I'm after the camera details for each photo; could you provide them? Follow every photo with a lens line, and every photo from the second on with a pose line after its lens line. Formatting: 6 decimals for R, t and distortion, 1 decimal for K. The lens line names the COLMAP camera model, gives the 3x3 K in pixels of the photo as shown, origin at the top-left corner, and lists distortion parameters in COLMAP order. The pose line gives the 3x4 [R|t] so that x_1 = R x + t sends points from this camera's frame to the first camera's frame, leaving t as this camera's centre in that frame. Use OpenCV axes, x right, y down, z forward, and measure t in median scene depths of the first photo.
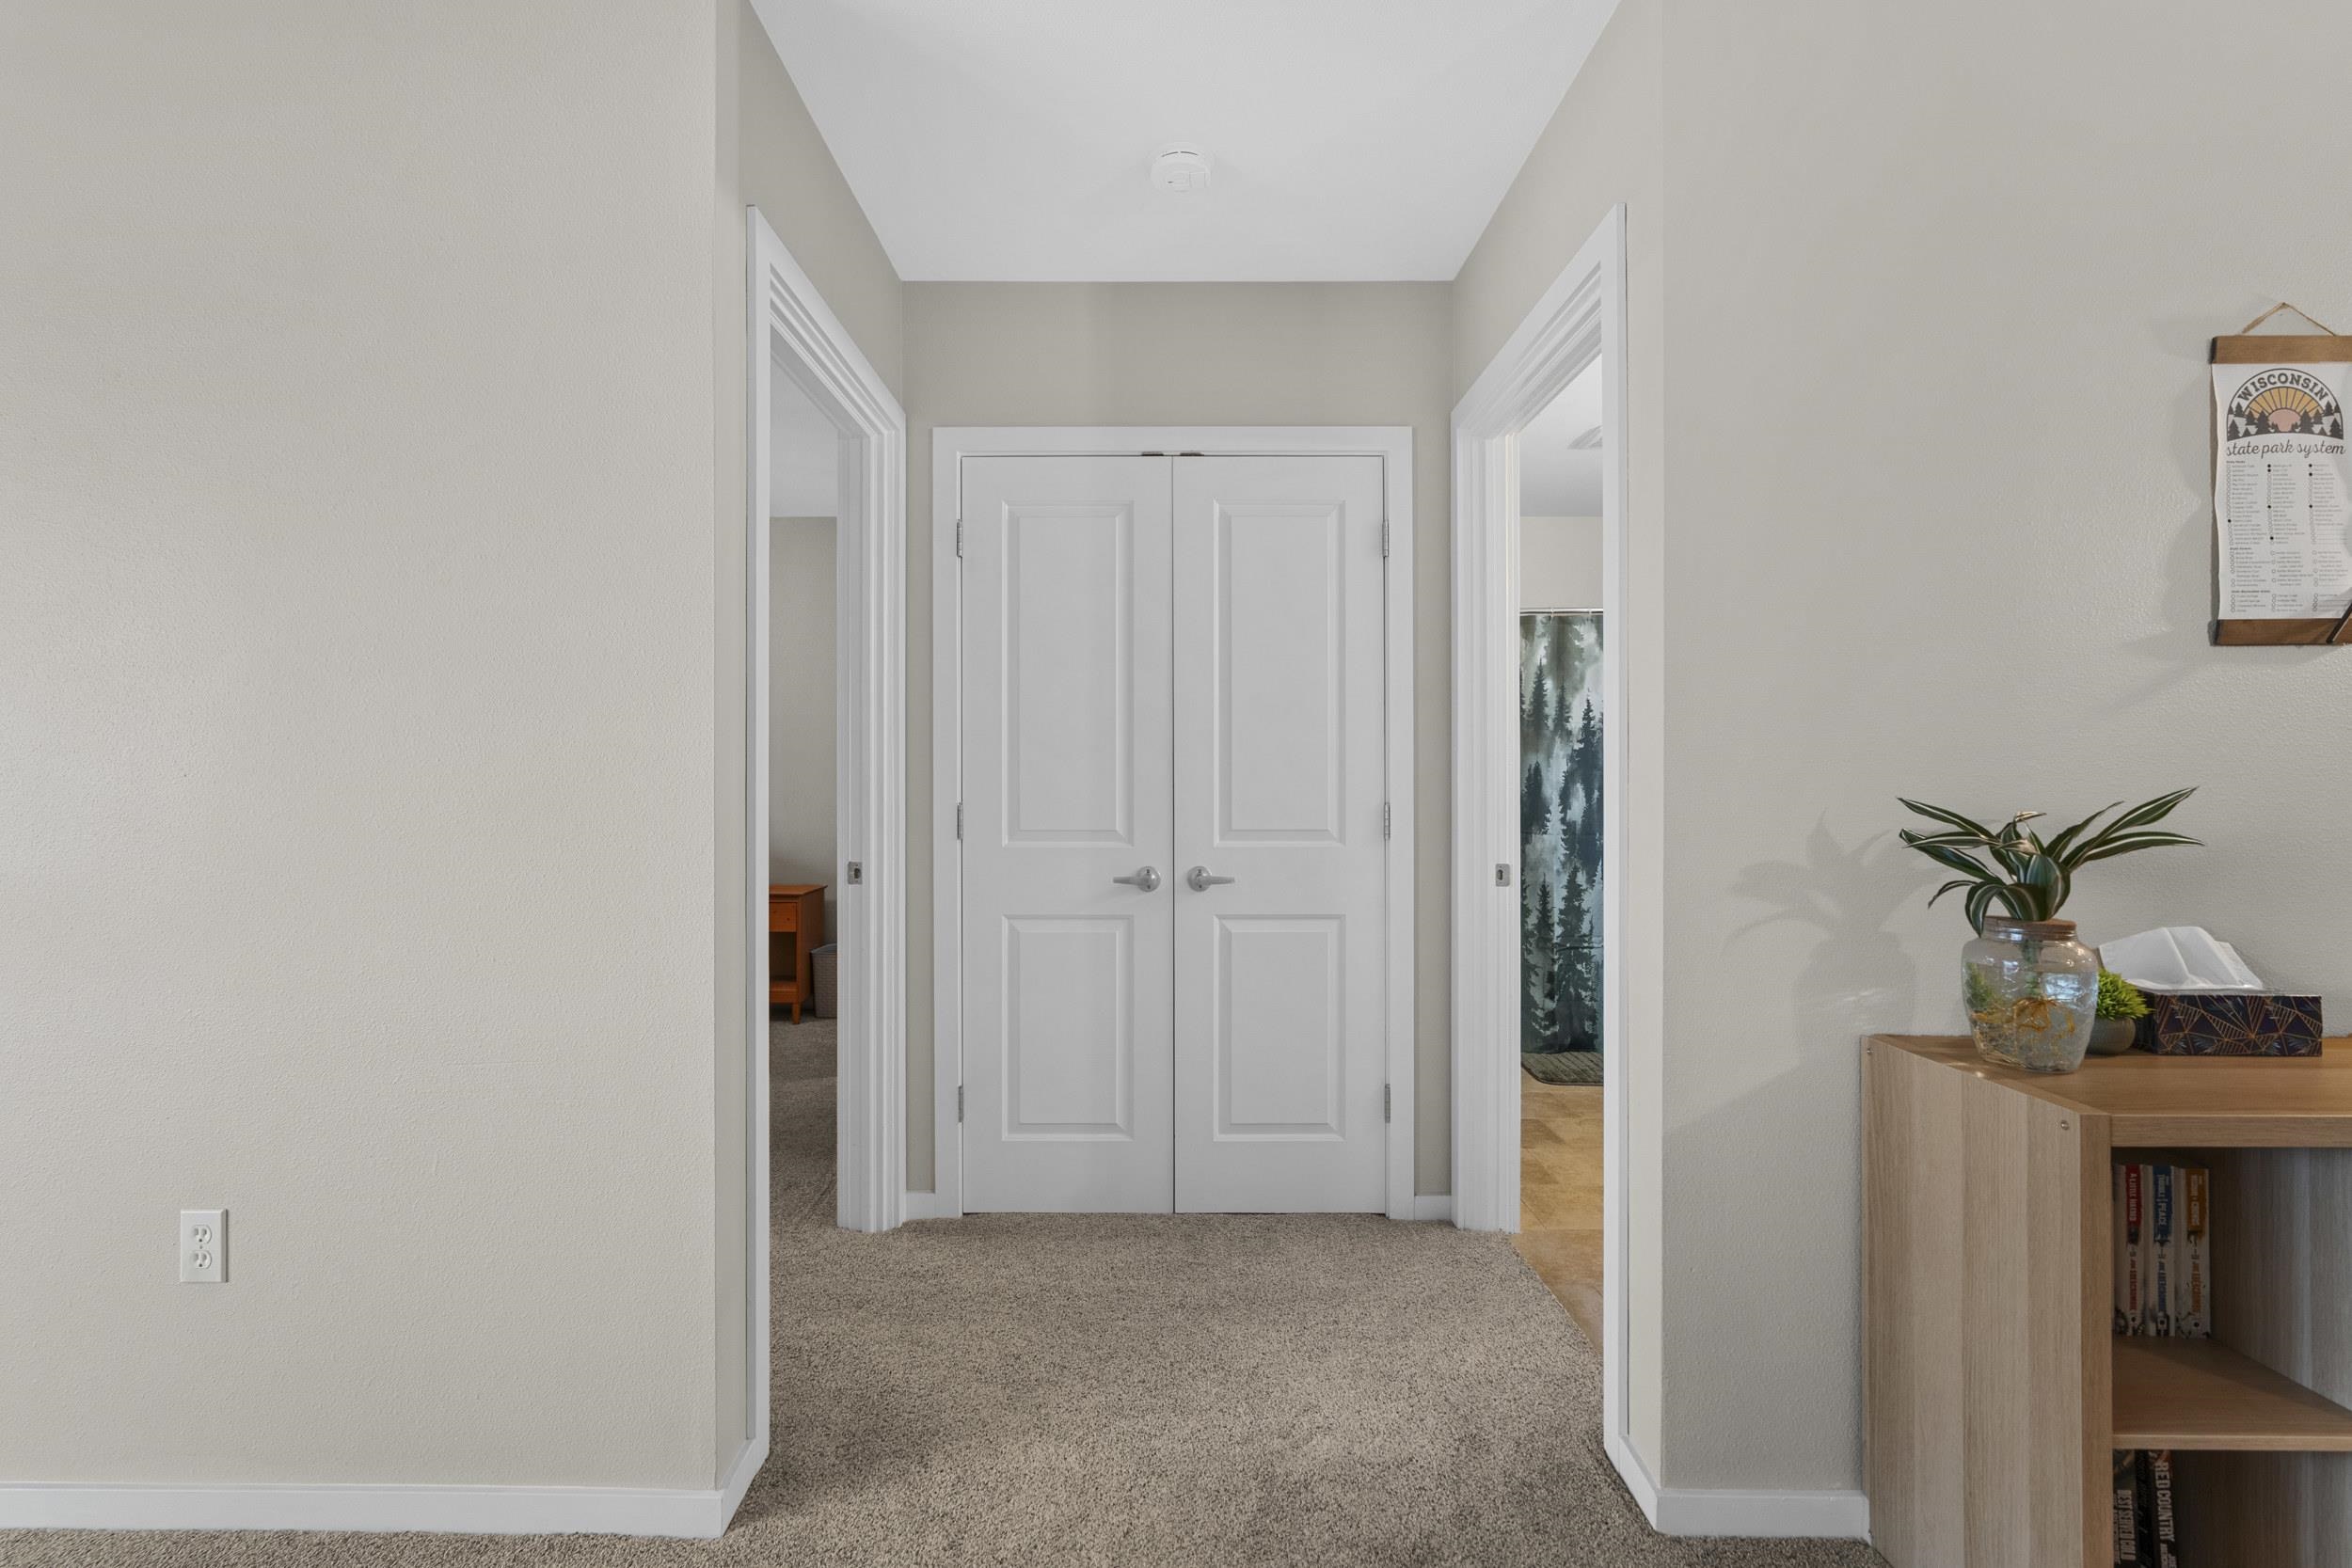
lens RADIAL K [[1062.2, 0, 1164.7], [0, 1062.2, 779.5], [0, 0, 1]] dist [-0.008892, 0.003829]
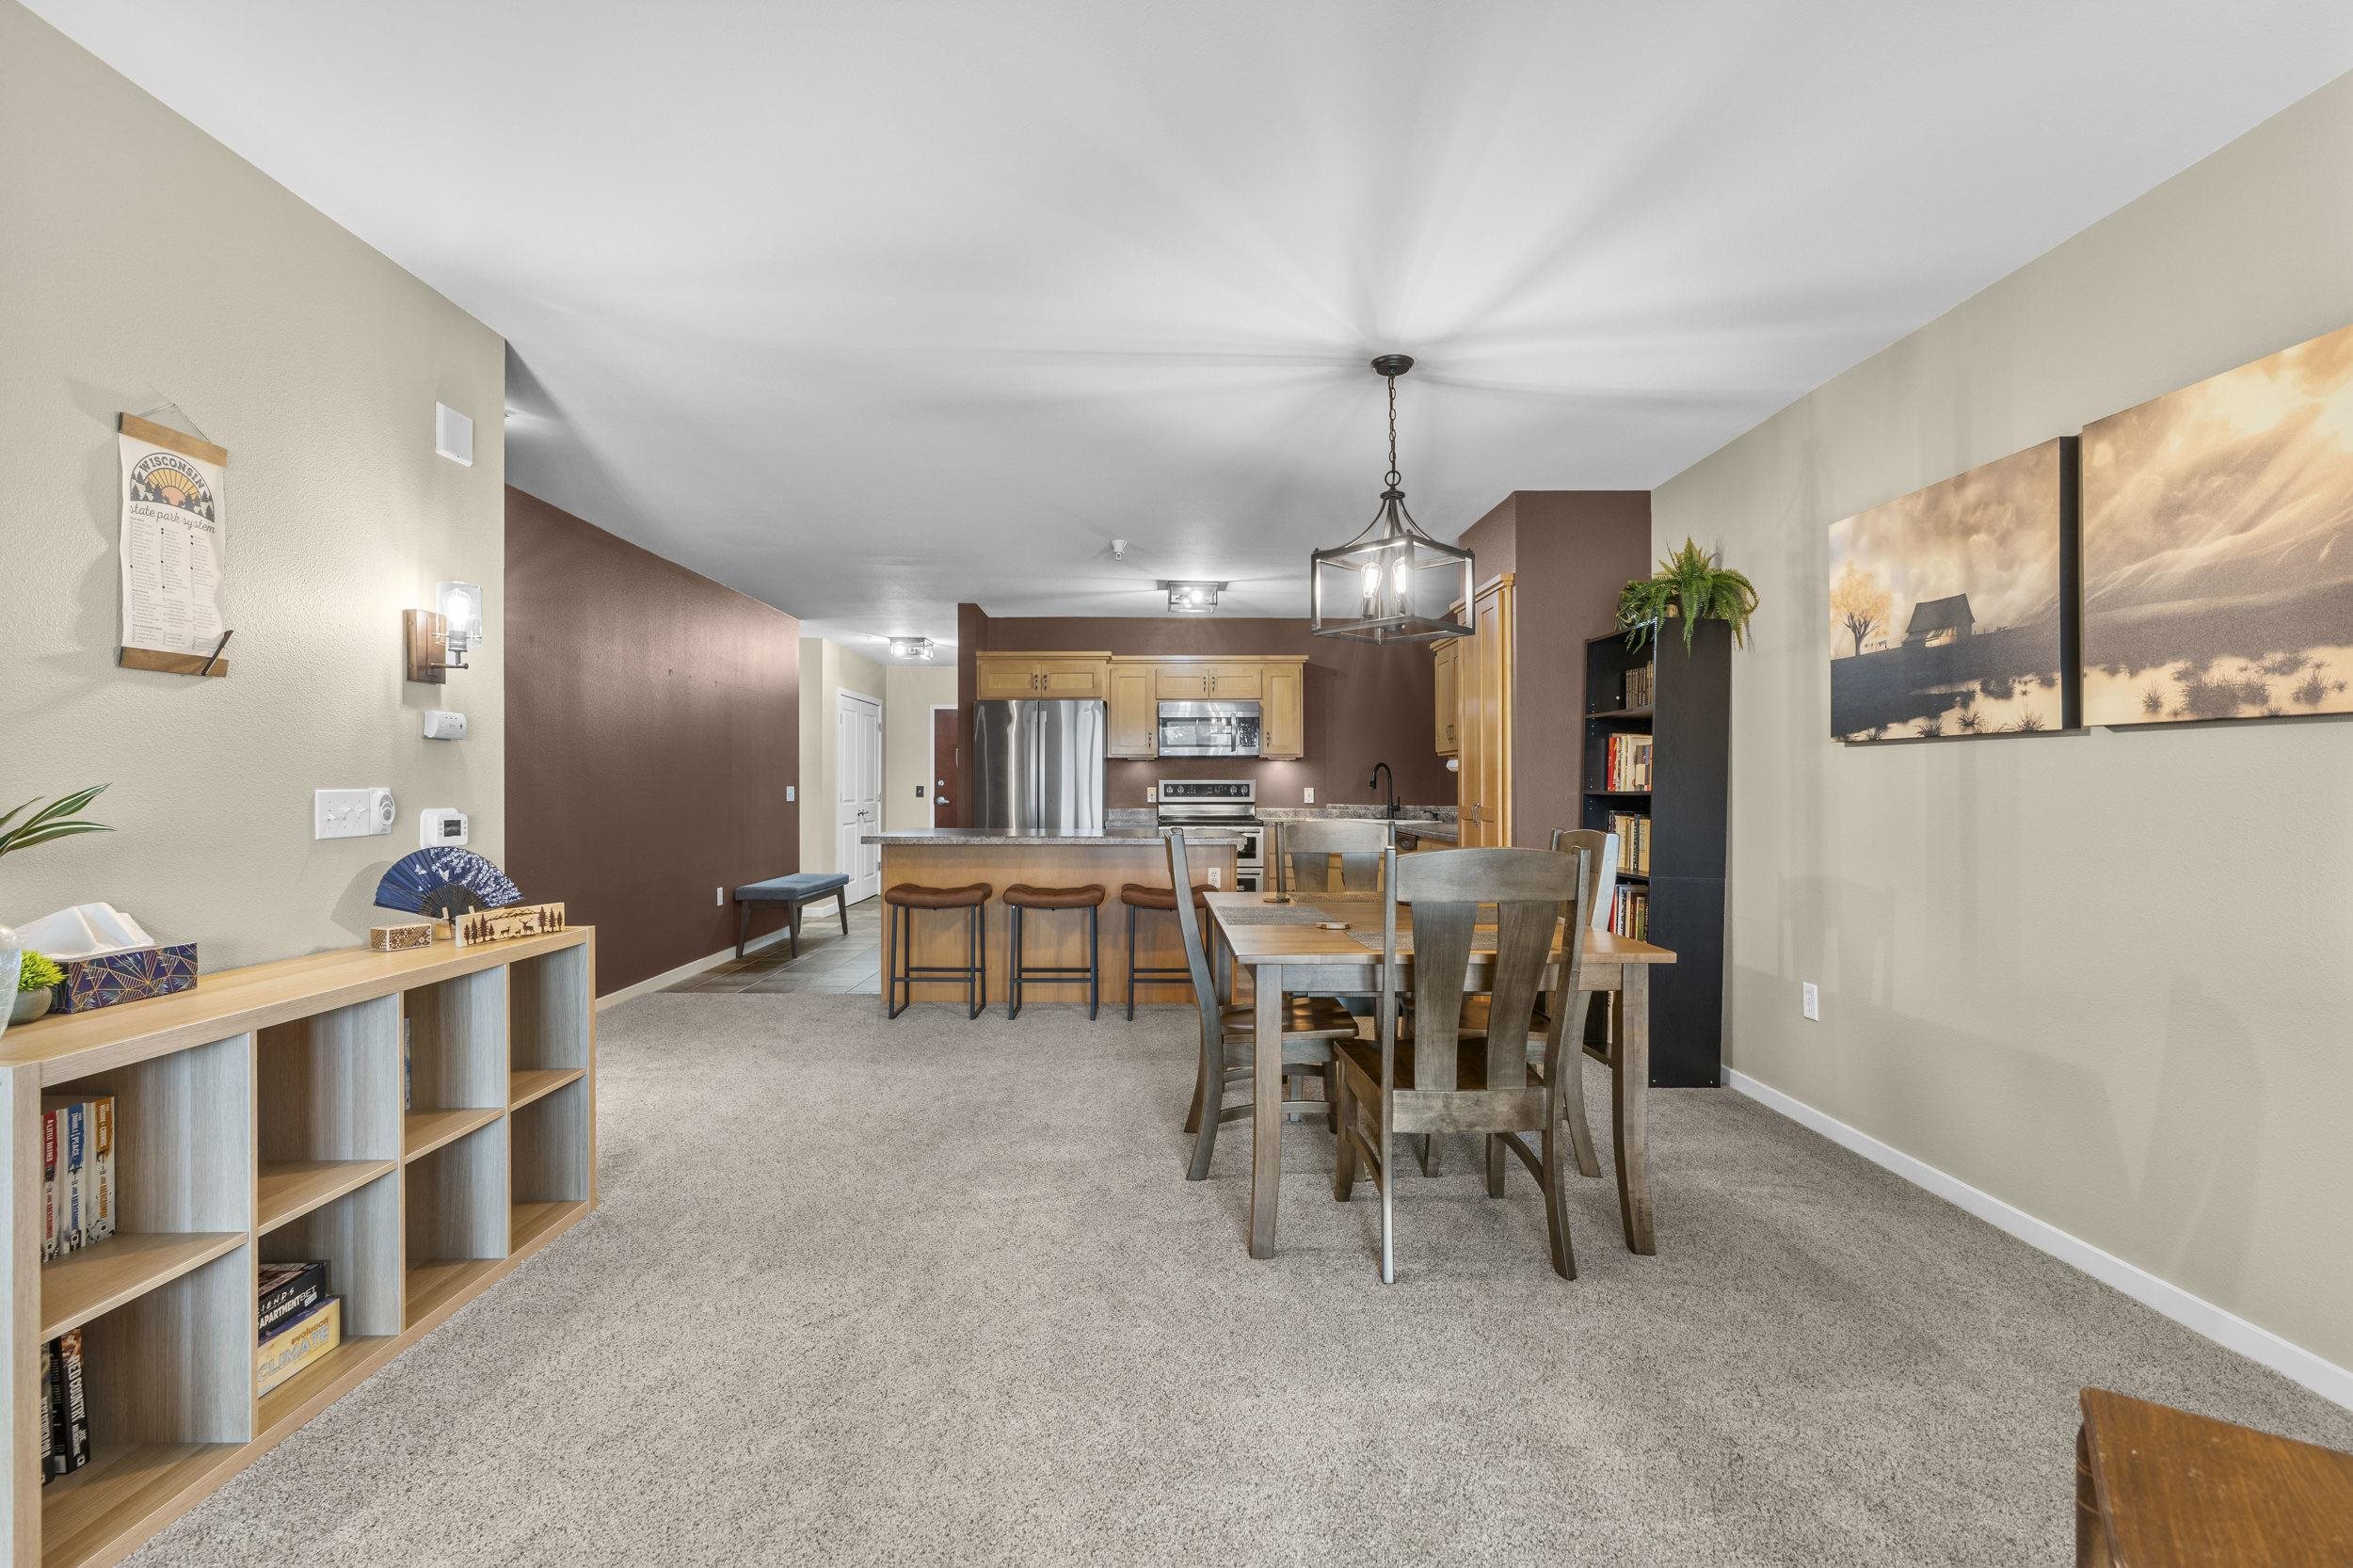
lens RADIAL K [[1065.9, 0, 1169.7], [0, 1065.9, 778.1], [0, 0, 1]] dist [-0.004504, 0.000173]
pose [[-0.011573, 0.006645, 0.999911, -0.137162], [-0.003033, 0.999973, -0.006680, 0.002335], [-0.999928, -0.003110, -0.011552, -0.110276]]
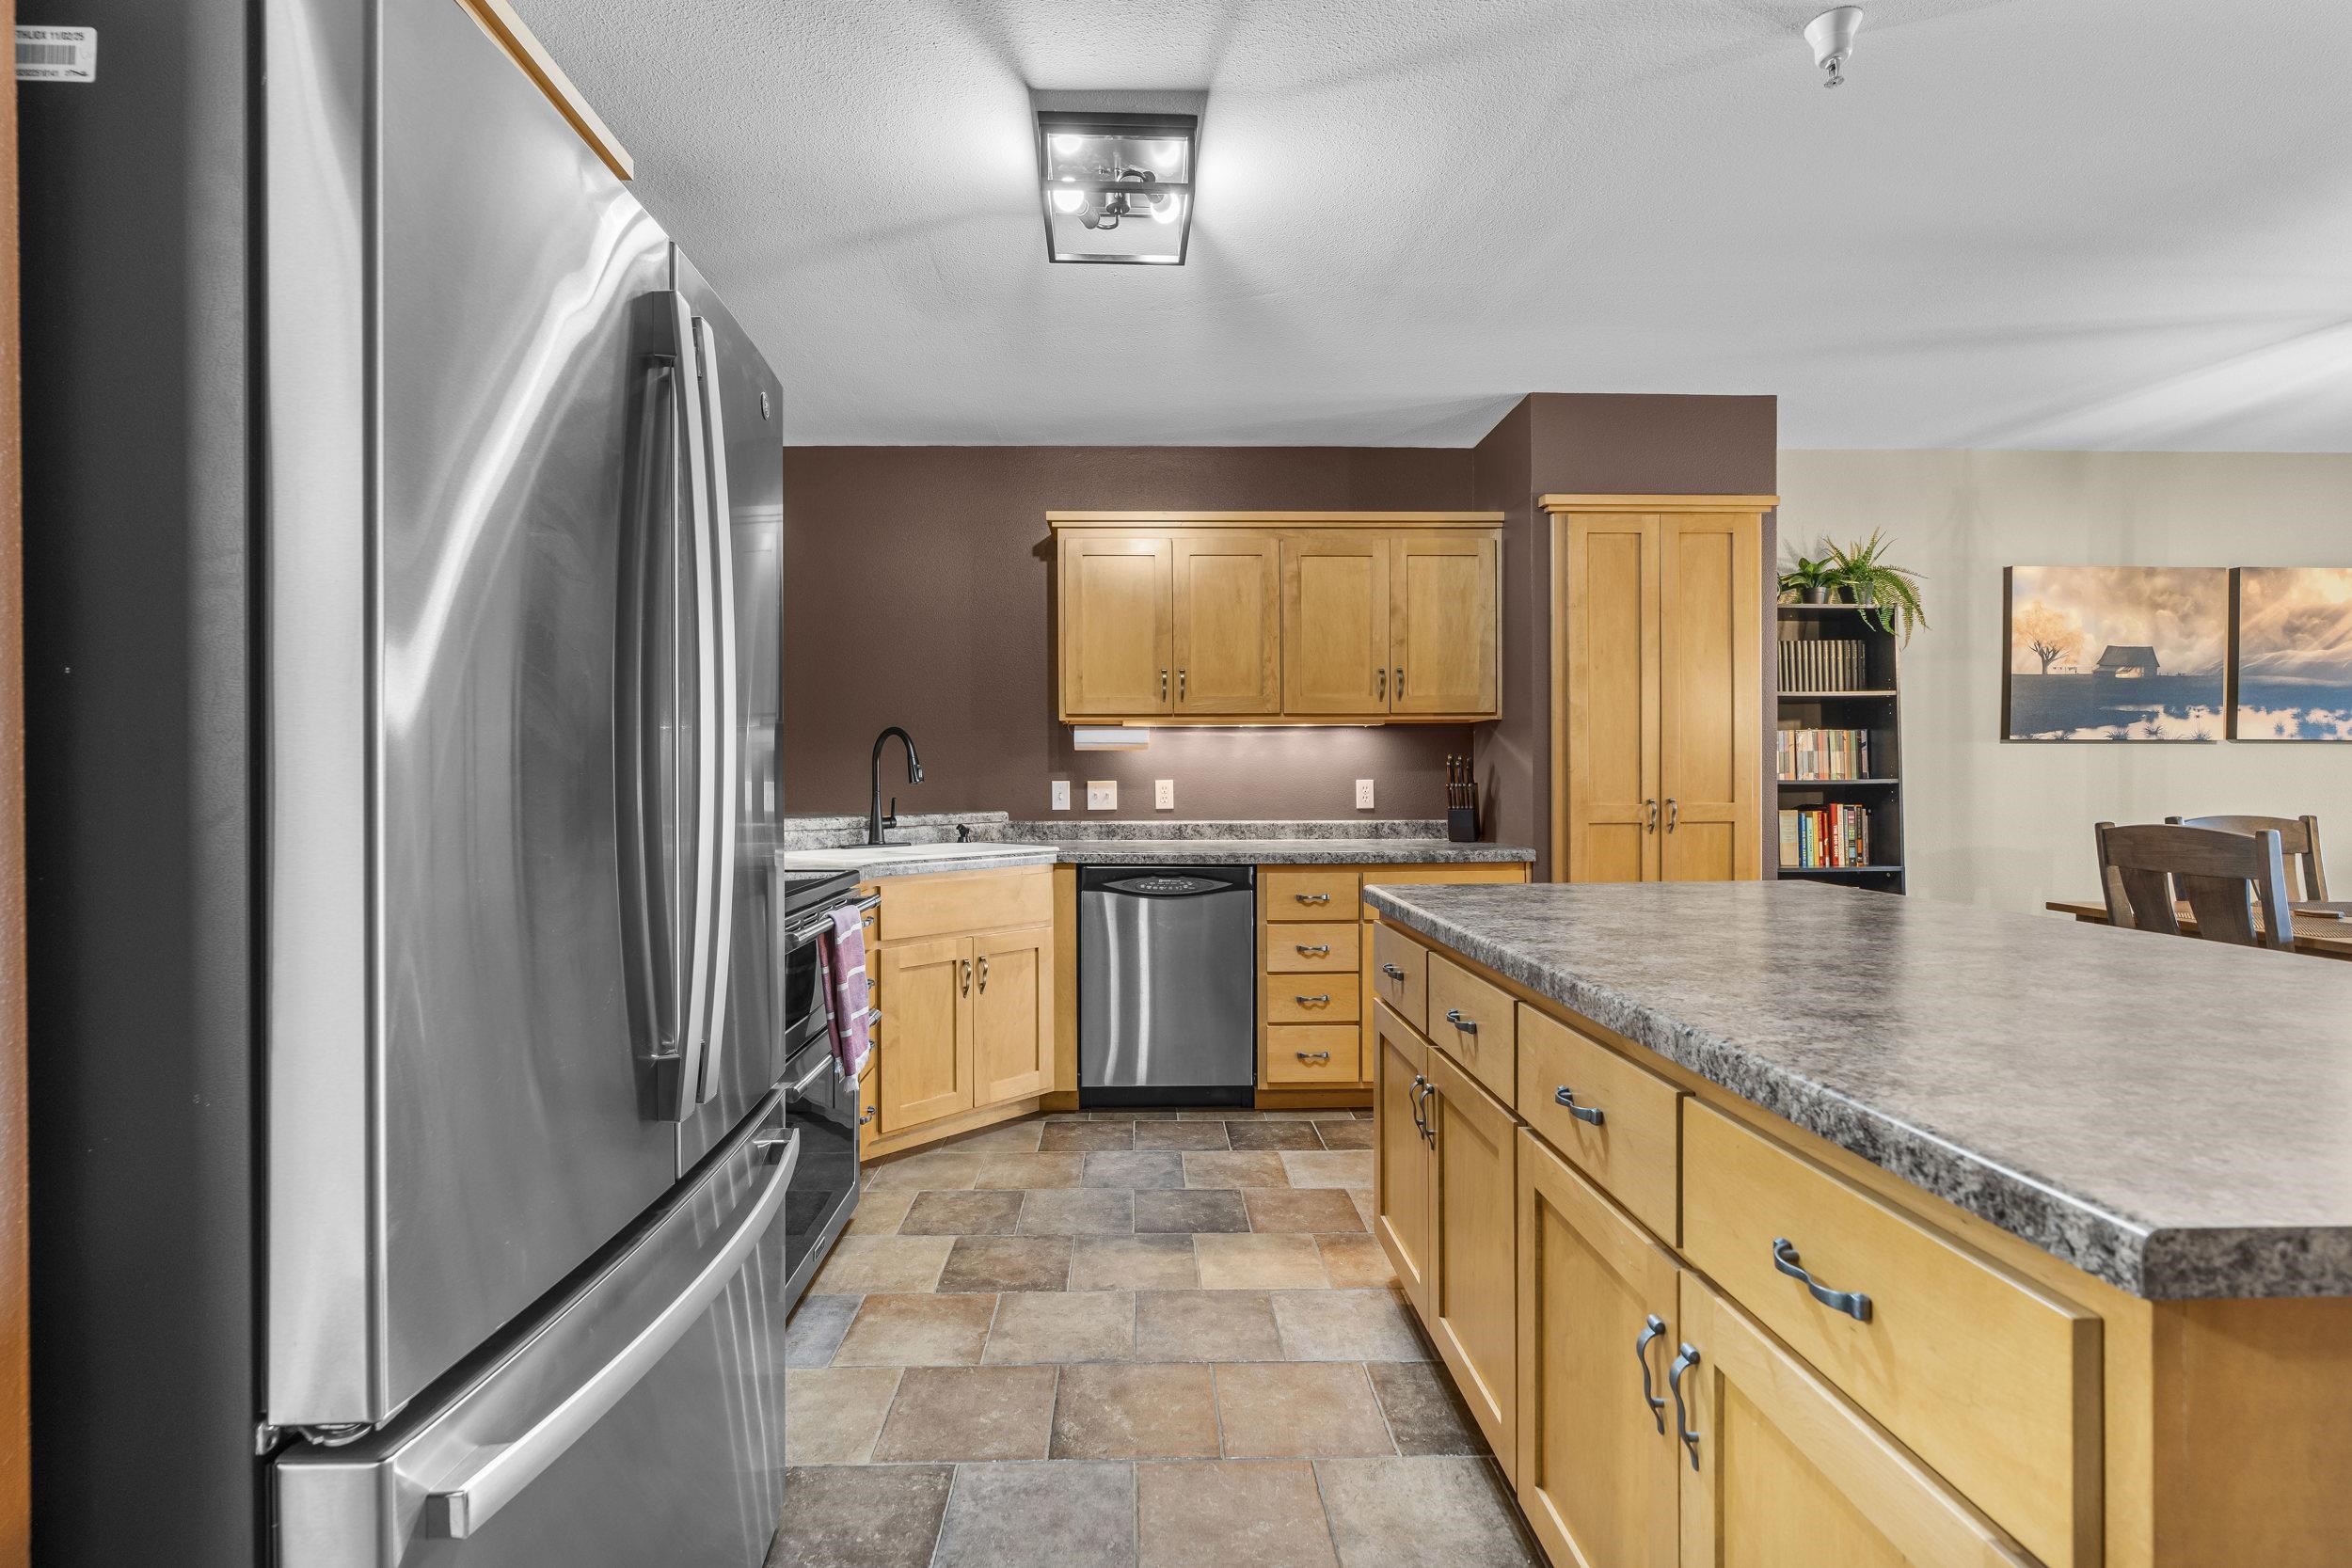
lens RADIAL K [[1068.4, 0, 1163.1], [0, 1068.4, 784.0], [0, 0, 1]] dist [-0.006490, 0.001580]
pose [[-0.999626, 0.001707, -0.027310, 2.394668], [0.001632, 0.999995, 0.002754, 0.009239], [0.027315, 0.002708, -0.999623, 0.634738]]
